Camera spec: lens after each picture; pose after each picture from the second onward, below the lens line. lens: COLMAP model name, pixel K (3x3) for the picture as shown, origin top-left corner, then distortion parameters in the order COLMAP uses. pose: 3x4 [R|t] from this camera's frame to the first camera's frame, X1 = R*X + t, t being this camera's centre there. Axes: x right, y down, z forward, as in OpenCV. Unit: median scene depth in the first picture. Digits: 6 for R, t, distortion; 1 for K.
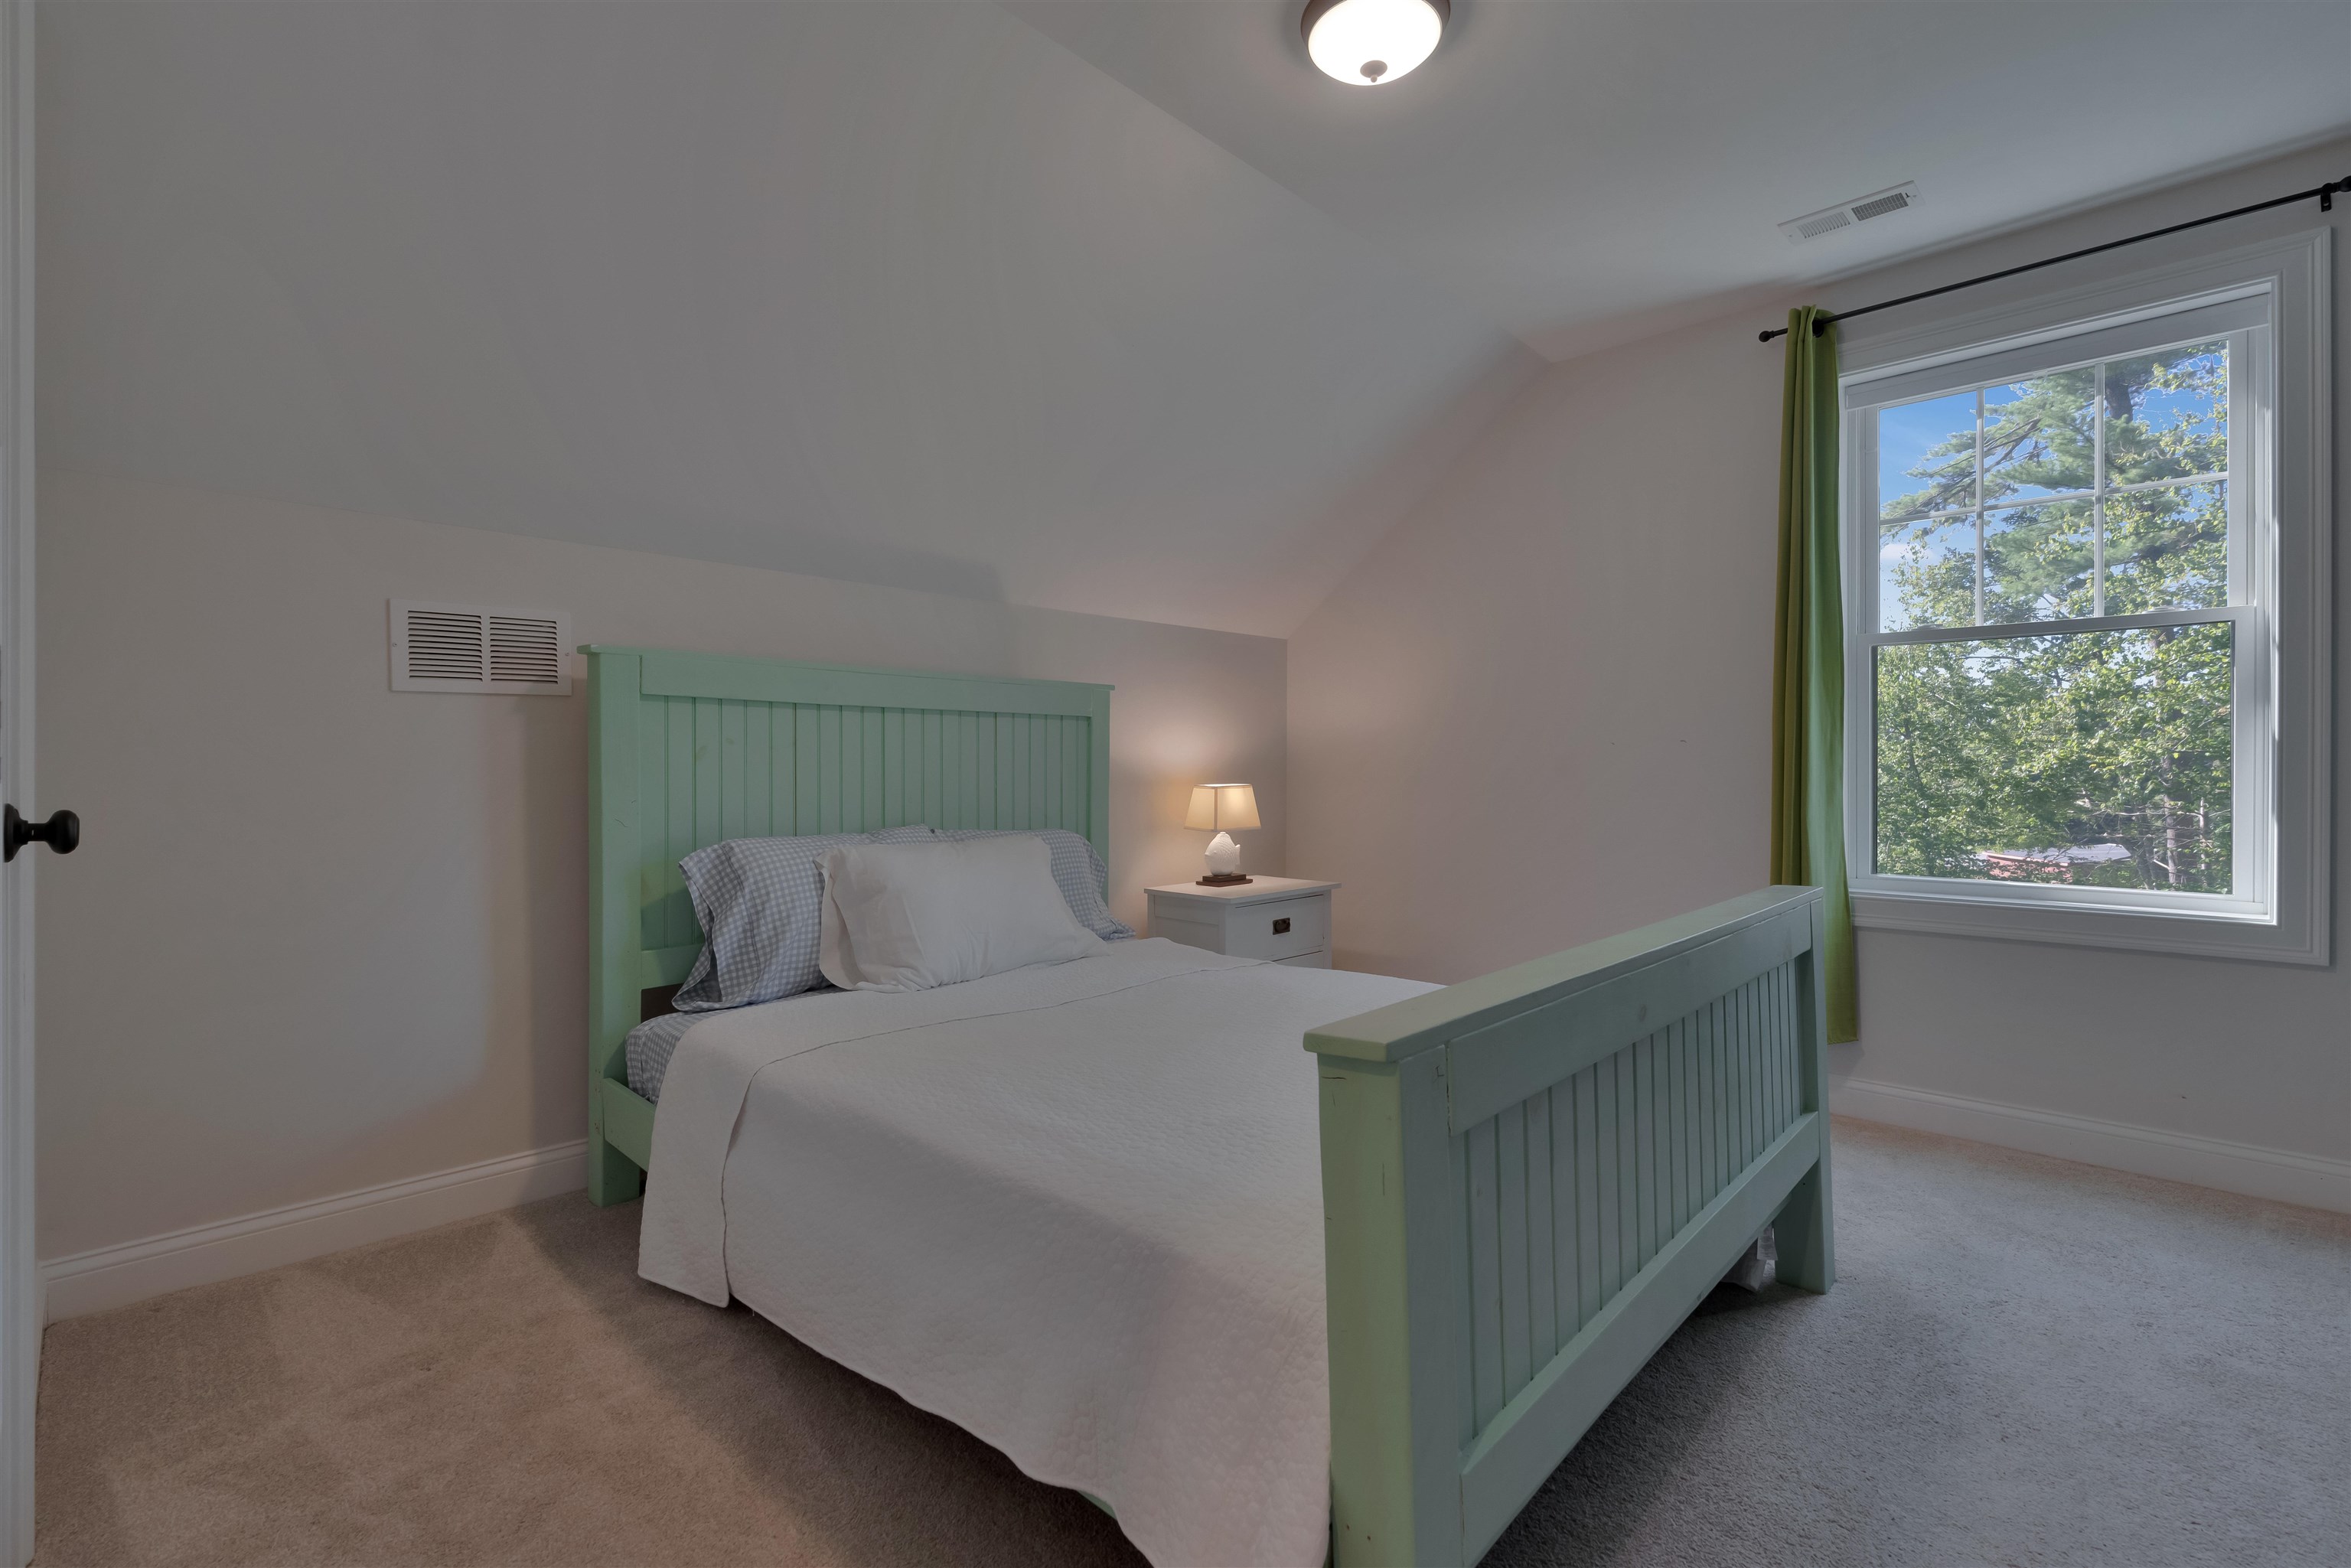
lens RADIAL K [[1078.0, 0, 1167.8], [0, 1078.0, 768.6], [0, 0, 1]] dist [-0.002782, 0.001955]
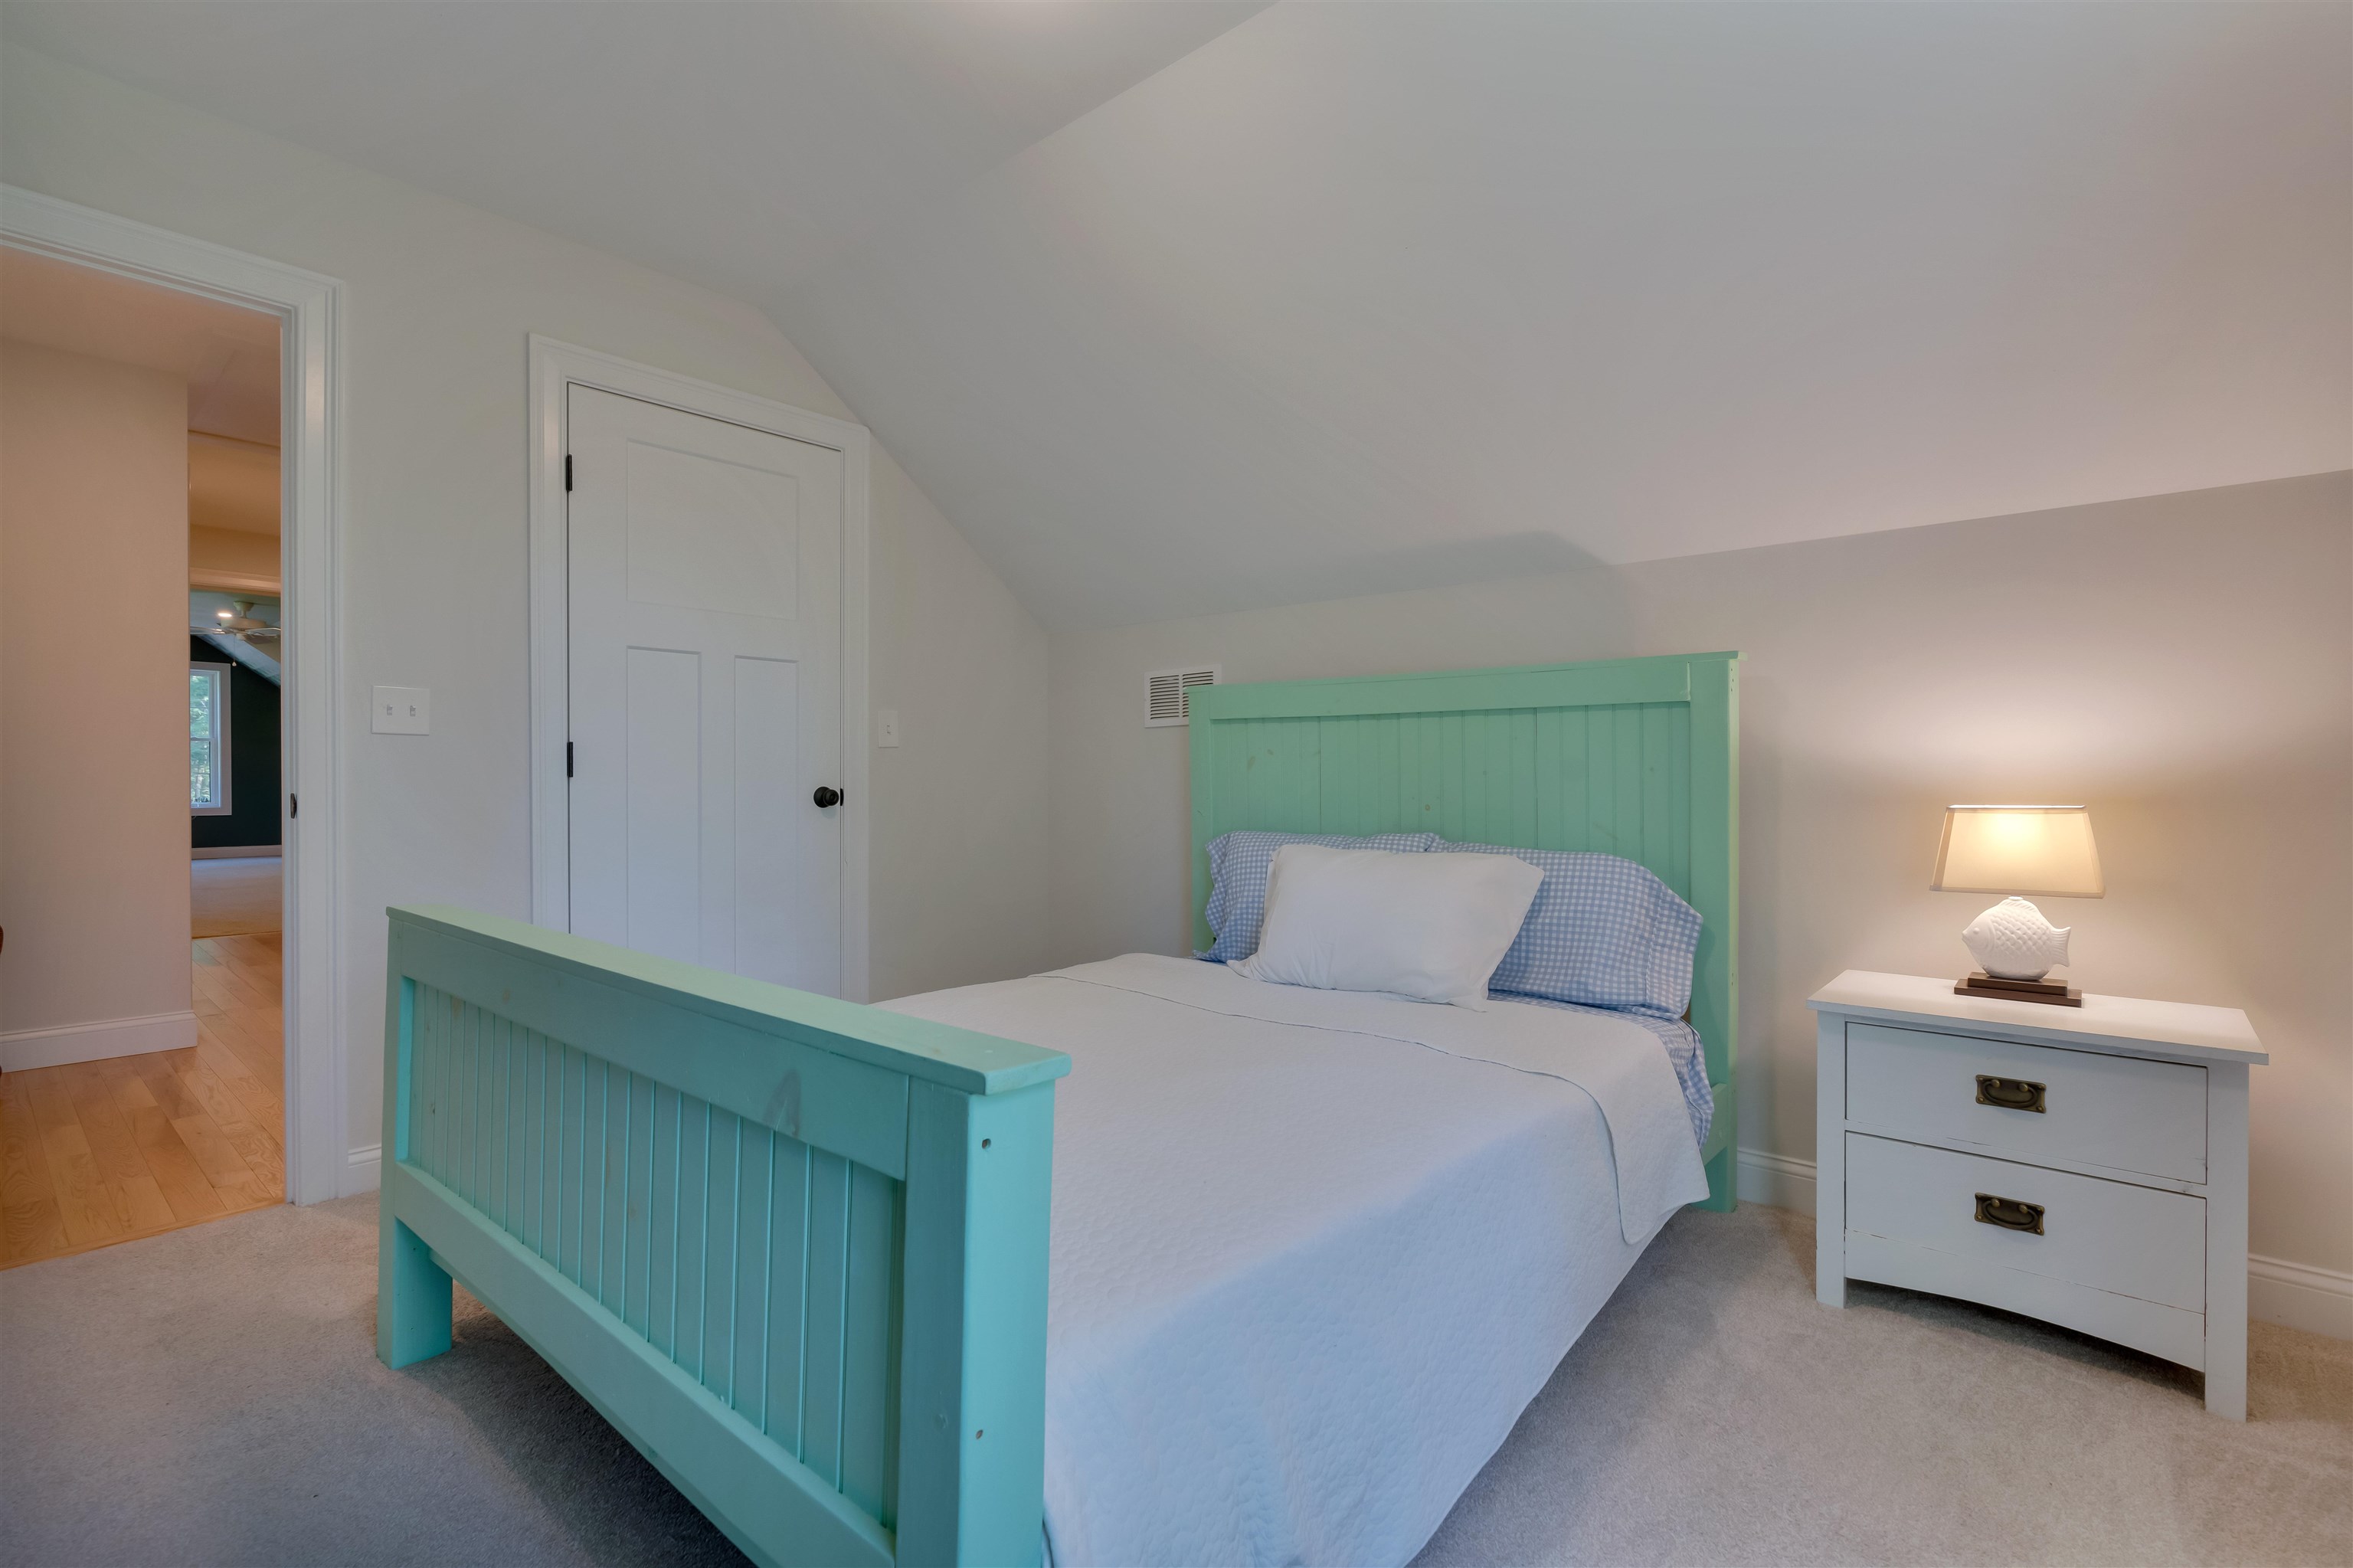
lens RADIAL K [[1079.0, 0, 1176.6], [0, 1079.0, 785.1], [0, 0, 1]] dist [-0.002782, 0.001955]
pose [[0.061499, 0.003267, -0.998102, 0.596794], [-0.005592, 0.999980, 0.002928, 0.006090], [0.998091, 0.005402, 0.061516, 0.615592]]
